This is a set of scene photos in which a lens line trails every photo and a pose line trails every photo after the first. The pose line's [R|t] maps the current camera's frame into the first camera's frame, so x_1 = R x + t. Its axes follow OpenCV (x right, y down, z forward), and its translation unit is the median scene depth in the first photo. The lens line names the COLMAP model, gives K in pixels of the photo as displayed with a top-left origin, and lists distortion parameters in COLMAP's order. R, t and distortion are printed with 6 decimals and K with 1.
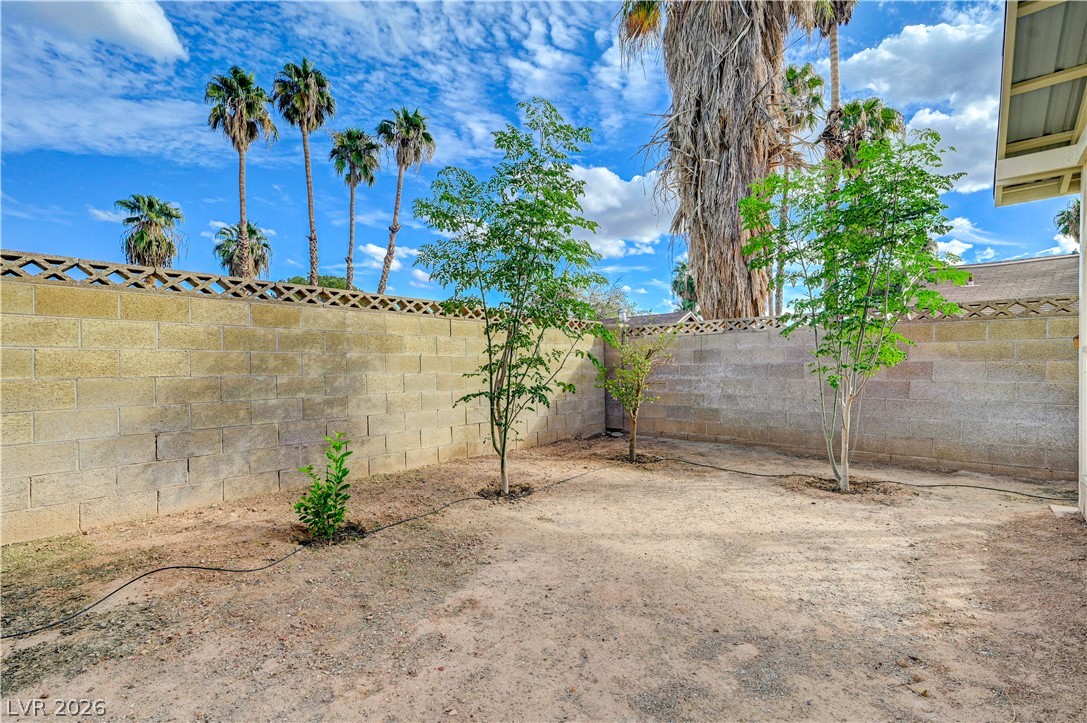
lens RADIAL K [[475.4, 0, 543.5], [0, 475.4, 366.8], [0, 0, 1]] dist [0.004047, 0.000275]
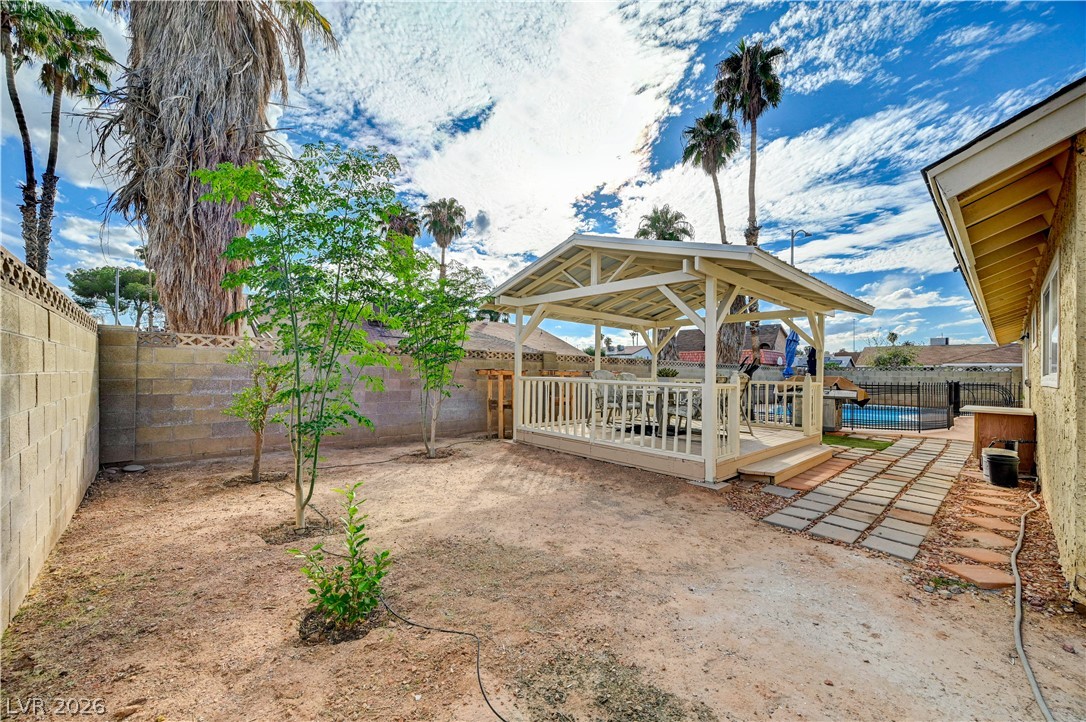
lens RADIAL K [[429.4, 0, 538.3], [0, 429.4, 377.9], [0, 0, 1]] dist [-0.005132, 0.002320]
pose [[0.111241, -0.006835, 0.993770, -1.286553], [-0.018006, 0.999798, 0.008892, -0.067353], [-0.993630, -0.018882, 0.111095, 0.700783]]
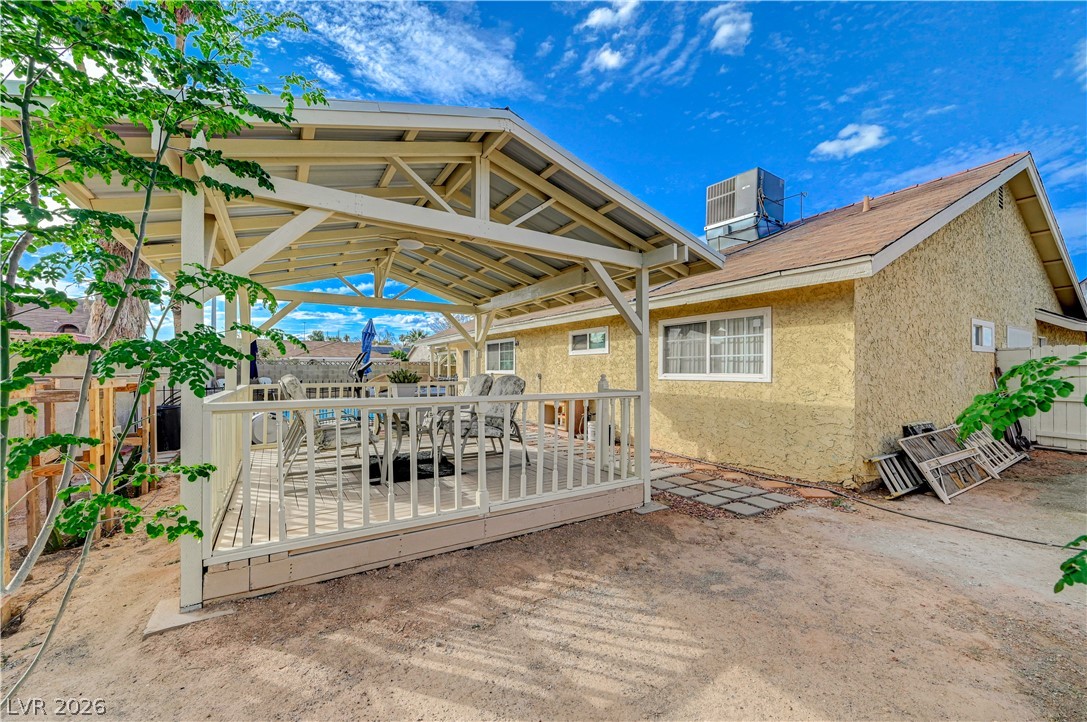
lens RADIAL K [[429.8, 0, 542.9], [0, 429.8, 367.2], [0, 0, 1]] dist [-0.005132, 0.002320]
pose [[-0.962387, 0.002652, 0.271669, 0.398247], [0.000699, 0.999973, -0.007287, -0.112164], [-0.271681, -0.006823, -0.962363, 1.729591]]
